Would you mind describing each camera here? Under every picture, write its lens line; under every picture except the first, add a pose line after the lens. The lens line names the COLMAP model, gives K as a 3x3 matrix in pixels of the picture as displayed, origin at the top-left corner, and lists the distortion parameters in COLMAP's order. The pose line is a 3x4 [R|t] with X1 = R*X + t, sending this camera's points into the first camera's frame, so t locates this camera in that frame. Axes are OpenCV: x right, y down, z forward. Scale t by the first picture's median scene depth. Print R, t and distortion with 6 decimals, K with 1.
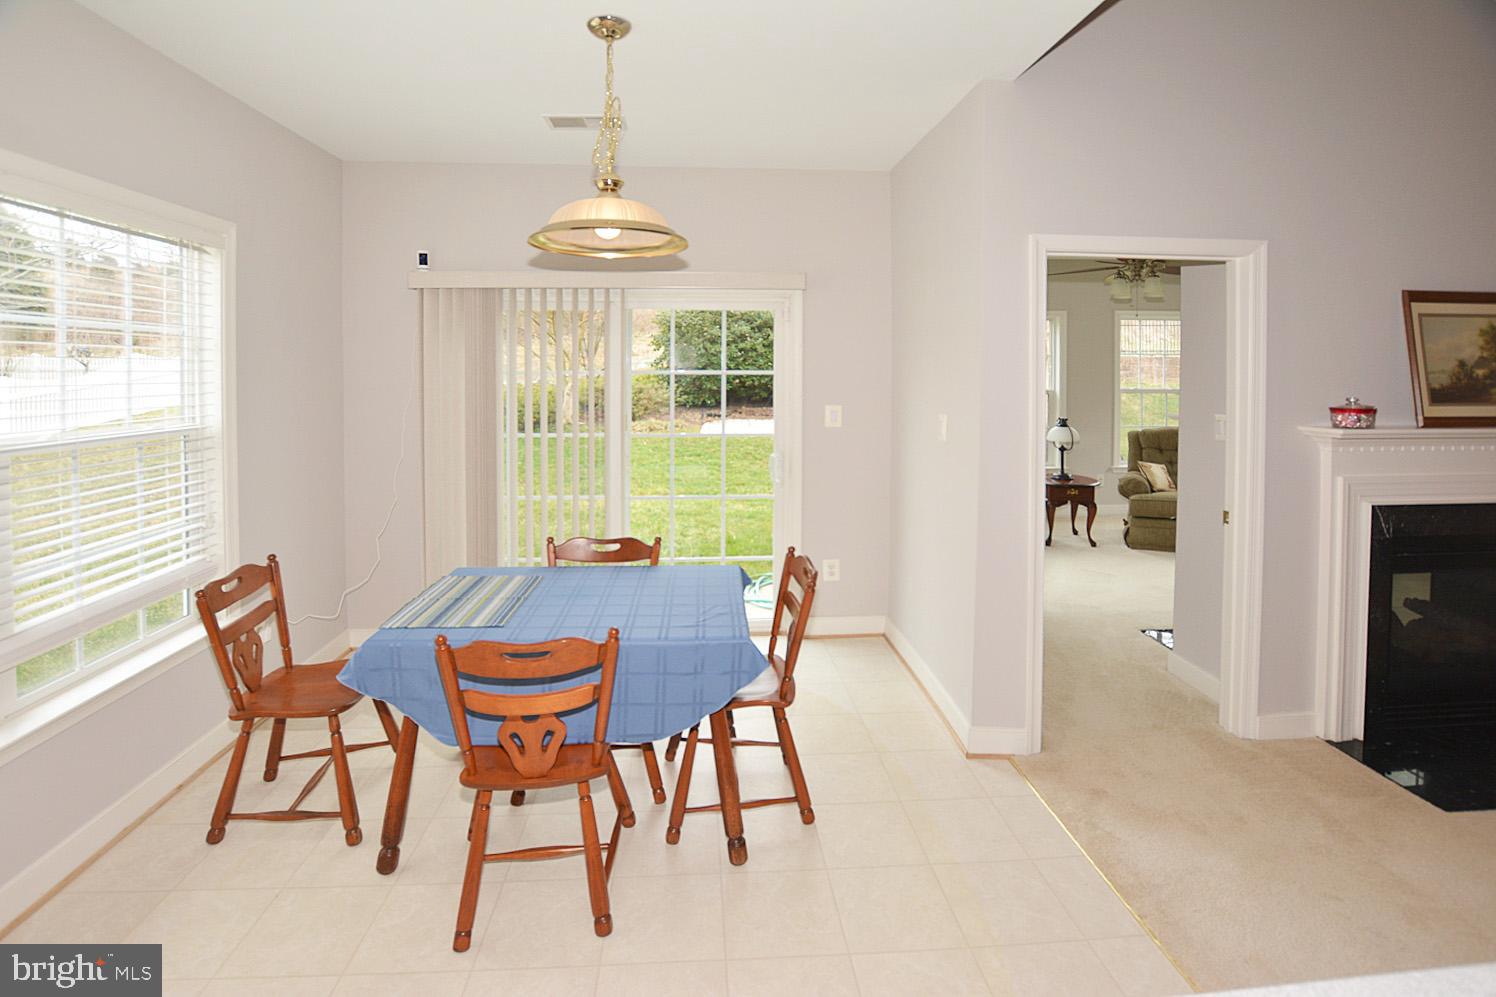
lens RADIAL K [[706.8, 0, 751.0], [0, 706.8, 407.7], [0, 0, 1]] dist [-0.029496, -0.000112]
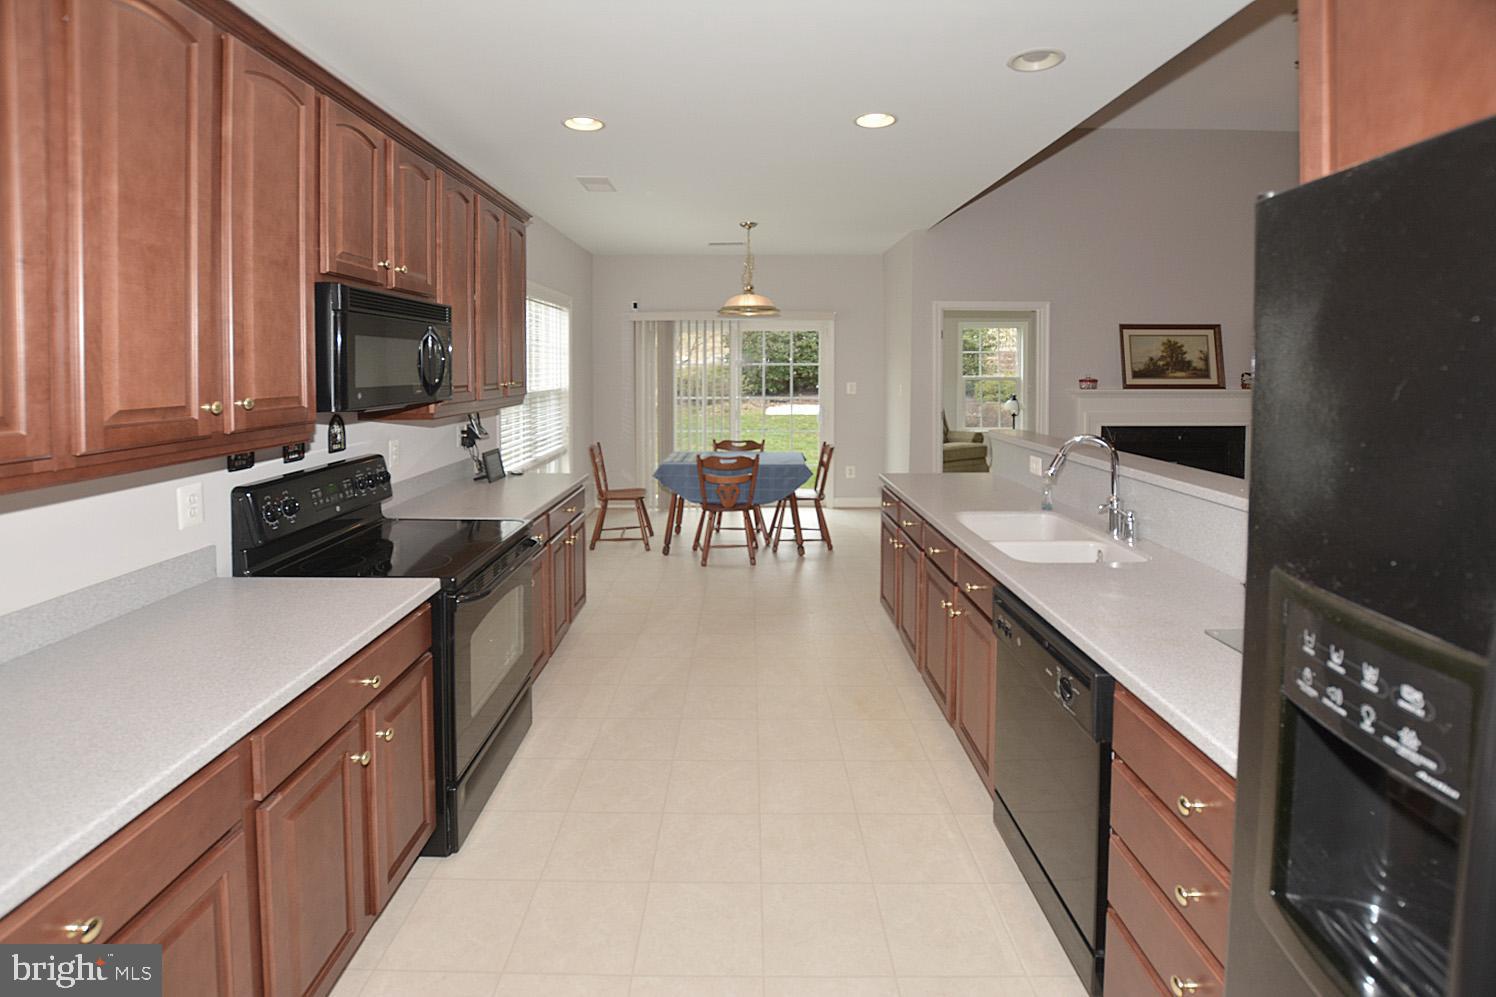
lens RADIAL K [[706.8, 0, 751.0], [0, 706.8, 407.7], [0, 0, 1]] dist [-0.029496, -0.000112]
pose [[0.996961, 0.002238, -0.077867, -0.000505], [-0.001545, 0.999959, 0.008958, 0.066149], [0.077884, -0.008810, 0.996924, -1.206164]]
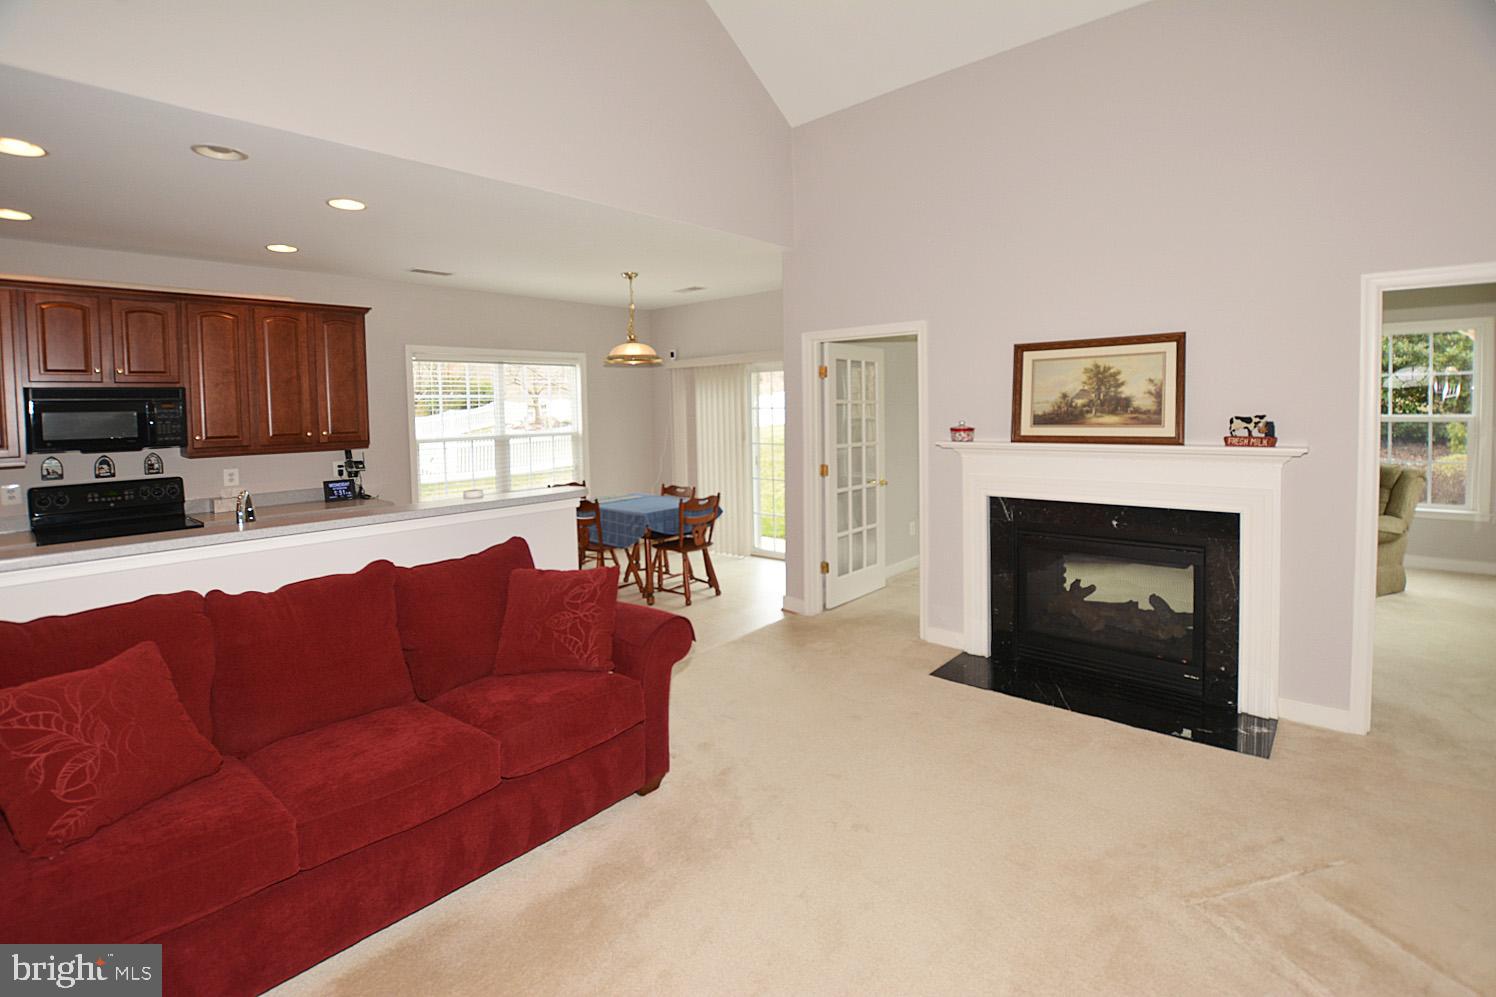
lens RADIAL K [[706.8, 0, 751.0], [0, 706.8, 407.7], [0, 0, 1]] dist [-0.029496, -0.000112]
pose [[0.693930, -0.012848, -0.719928, 1.597961], [-0.014605, 0.999384, -0.031913, 0.010772], [0.719895, 0.032660, 0.693314, -0.368189]]
